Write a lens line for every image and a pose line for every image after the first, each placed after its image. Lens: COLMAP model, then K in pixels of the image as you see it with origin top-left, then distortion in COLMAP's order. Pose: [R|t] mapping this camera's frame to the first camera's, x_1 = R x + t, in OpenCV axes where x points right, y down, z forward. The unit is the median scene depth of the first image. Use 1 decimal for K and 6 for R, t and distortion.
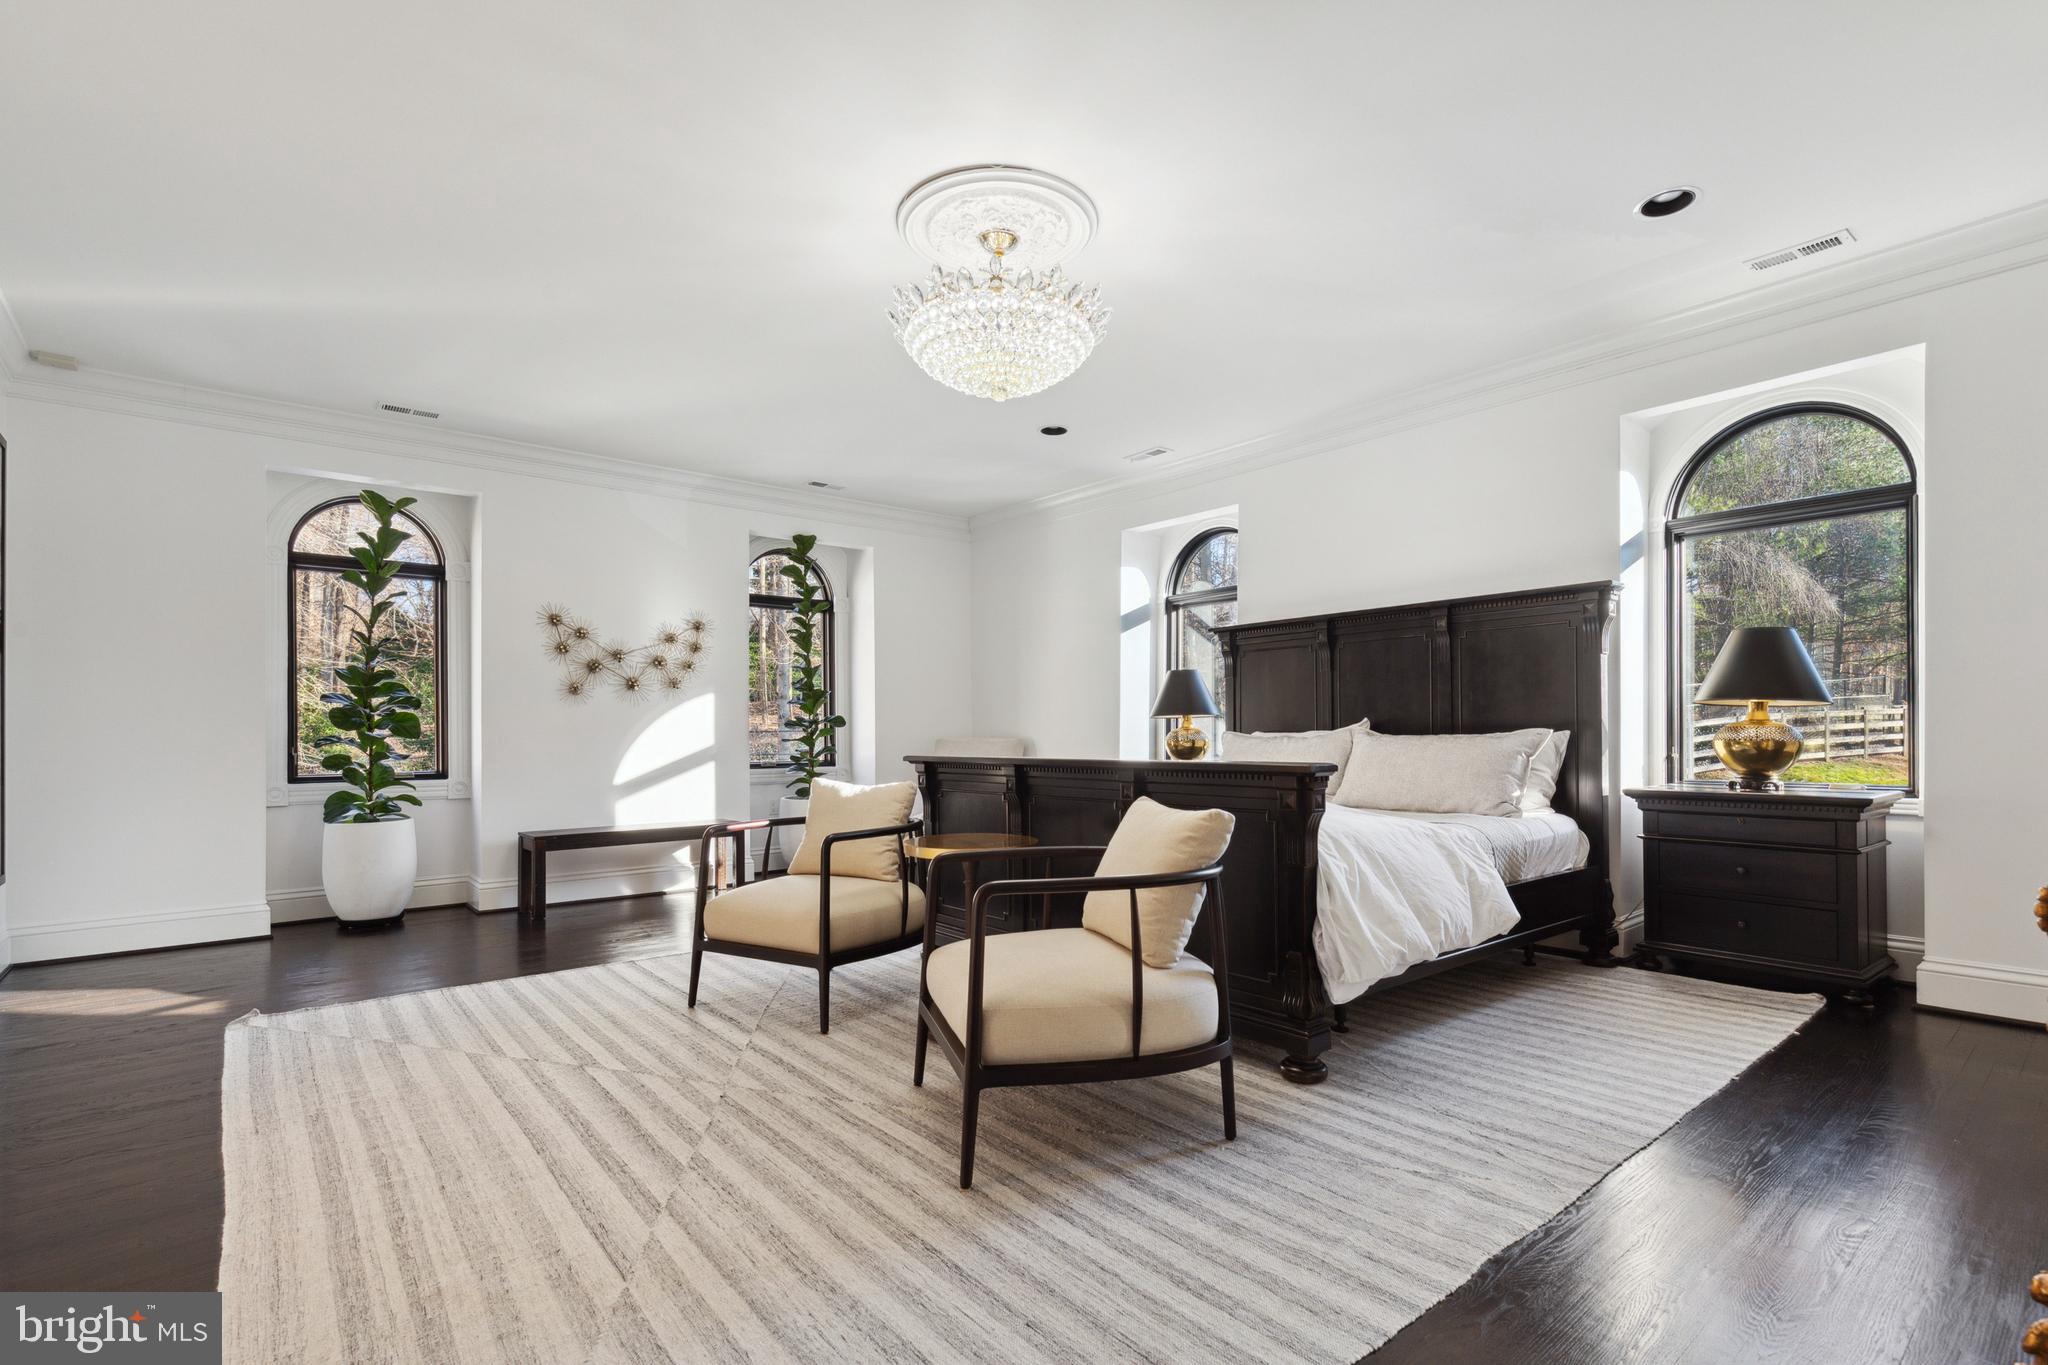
lens RADIAL K [[986.3, 0, 1070.0], [0, 986.3, 730.8], [0, 0, 1]] dist [0.010544, 0.000271]
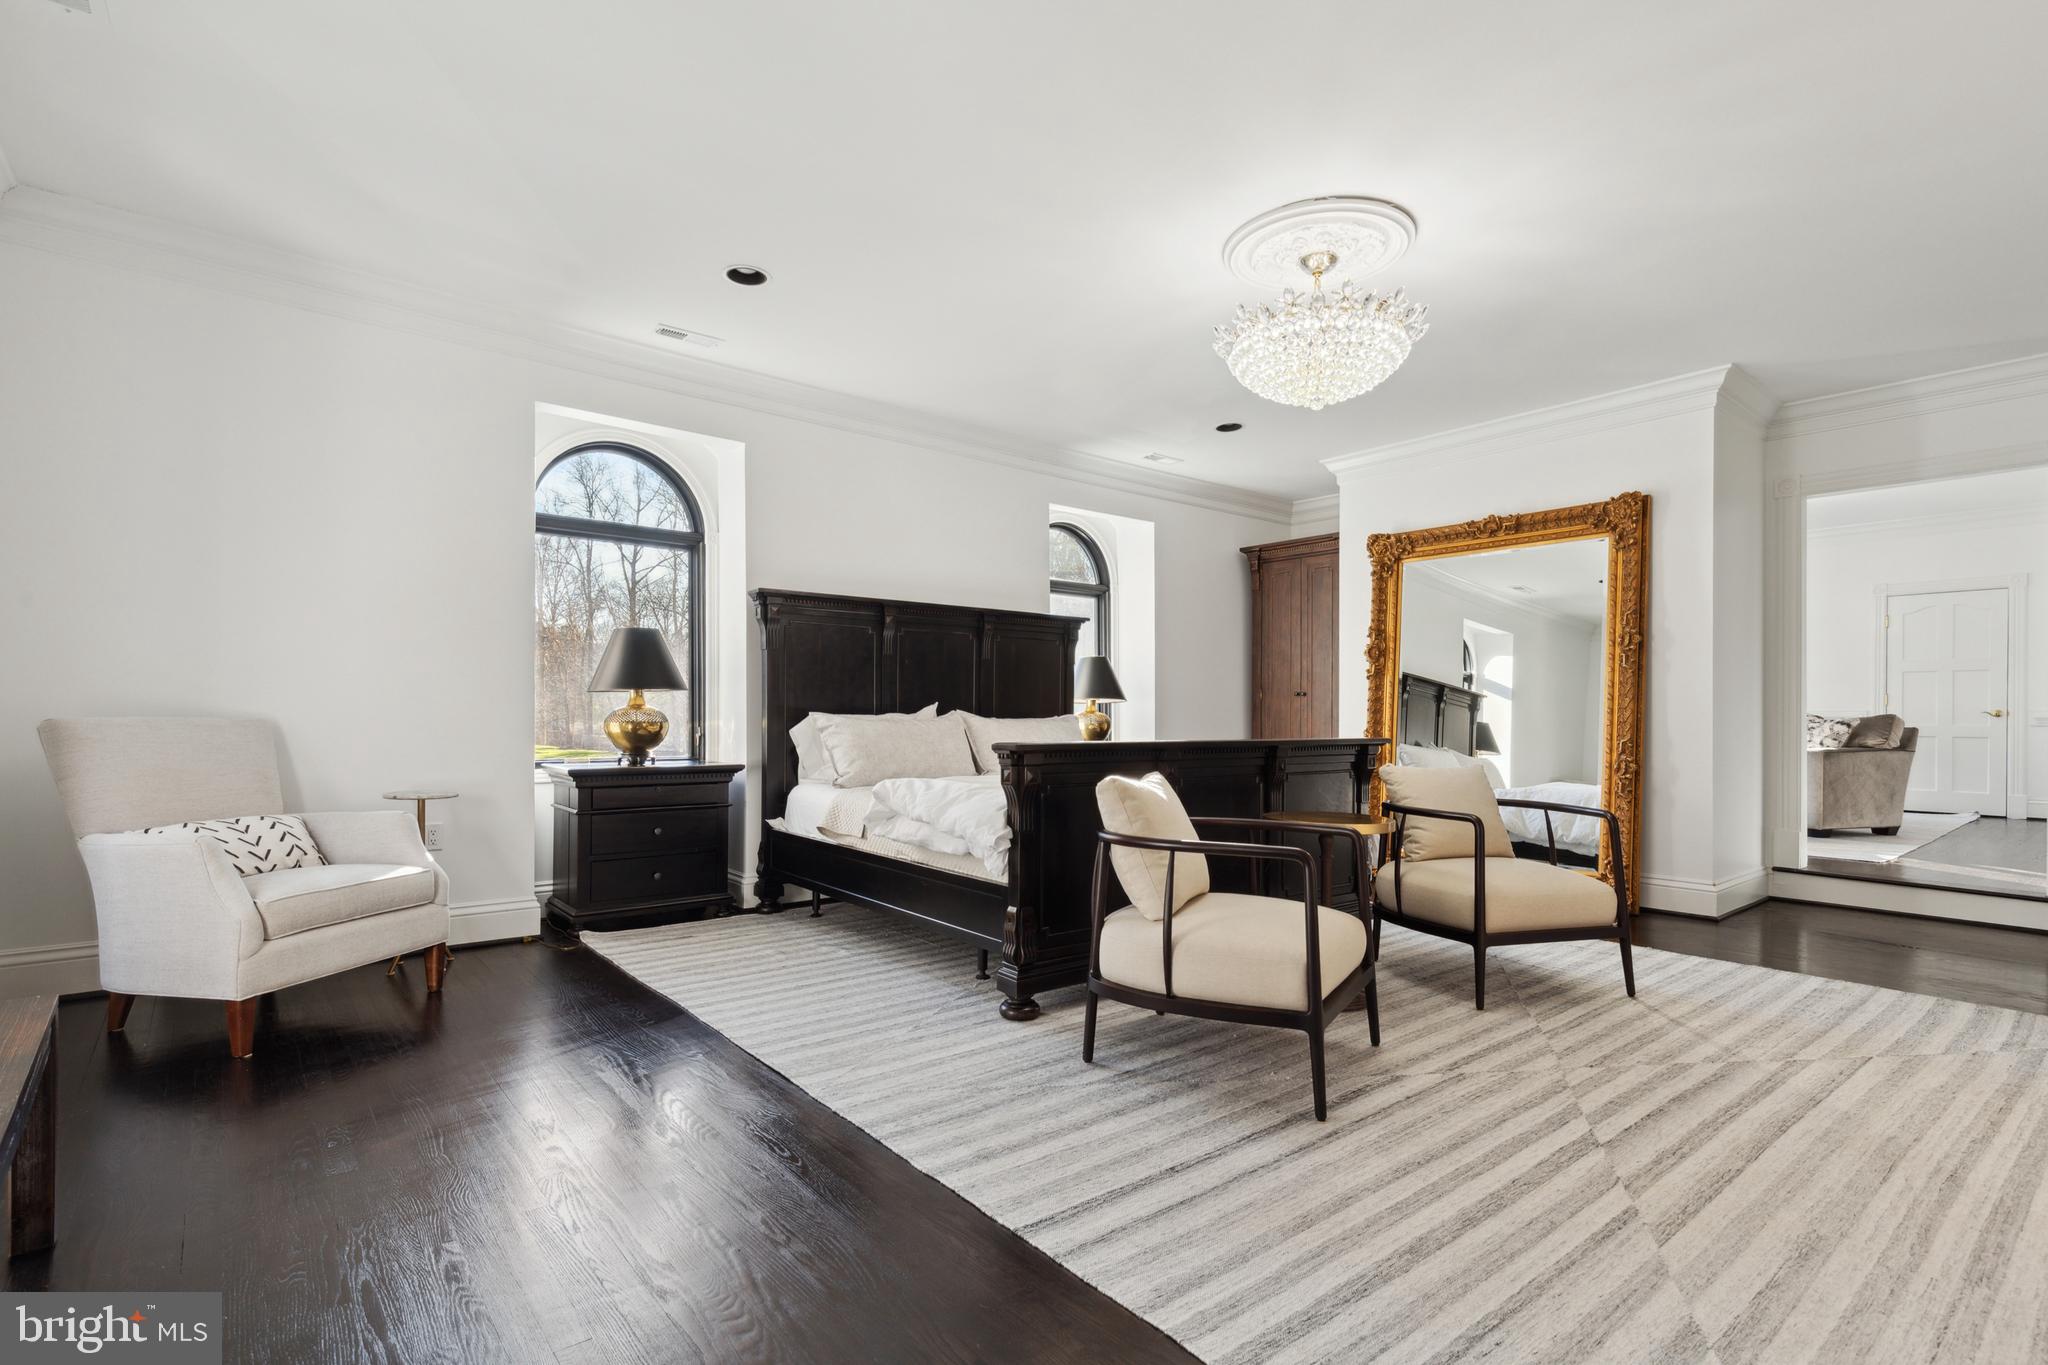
lens RADIAL K [[960.0, 0, 1015.3], [0, 960.0, 720.2], [0, 0, 1]] dist [0.001284, 0.000538]
pose [[0.027929, 0.003957, 0.999602, -1.243310], [-0.012552, 0.999915, -0.003607, 0.015422], [-0.999531, -0.012446, 0.027976, 1.424720]]
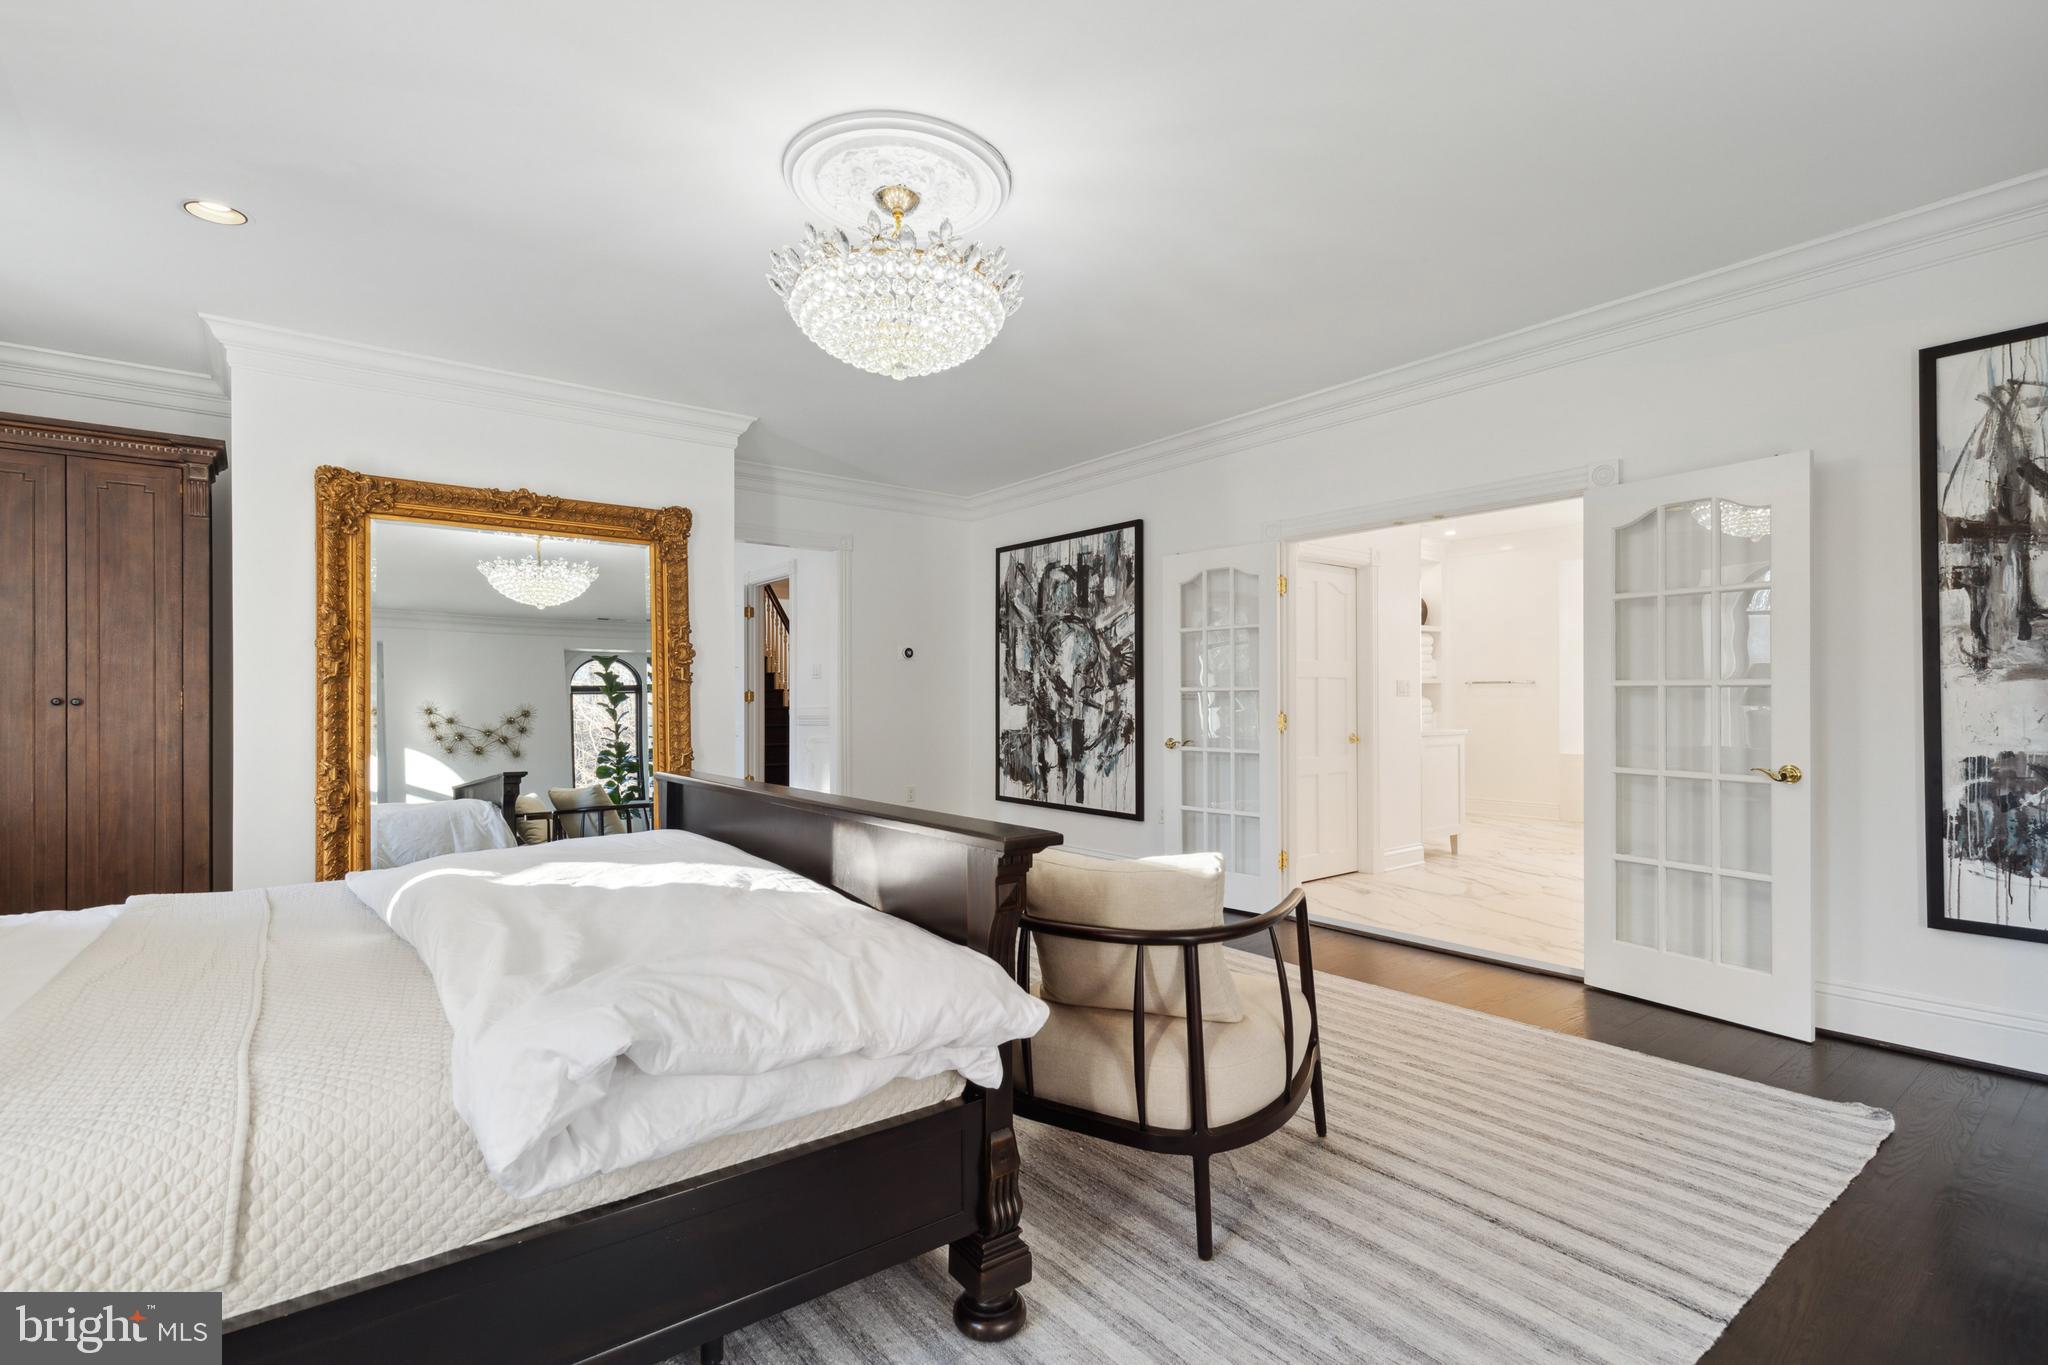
lens RADIAL K [[952.0, 0, 1023.3], [0, 952.0, 697.6], [0, 0, 1]] dist [0.003764, 0.000281]
pose [[-0.999367, 0.012129, 0.033455, -0.228775], [0.011810, 0.999883, -0.009709, -0.041698], [-0.033569, -0.009308, -0.999393, 2.035326]]
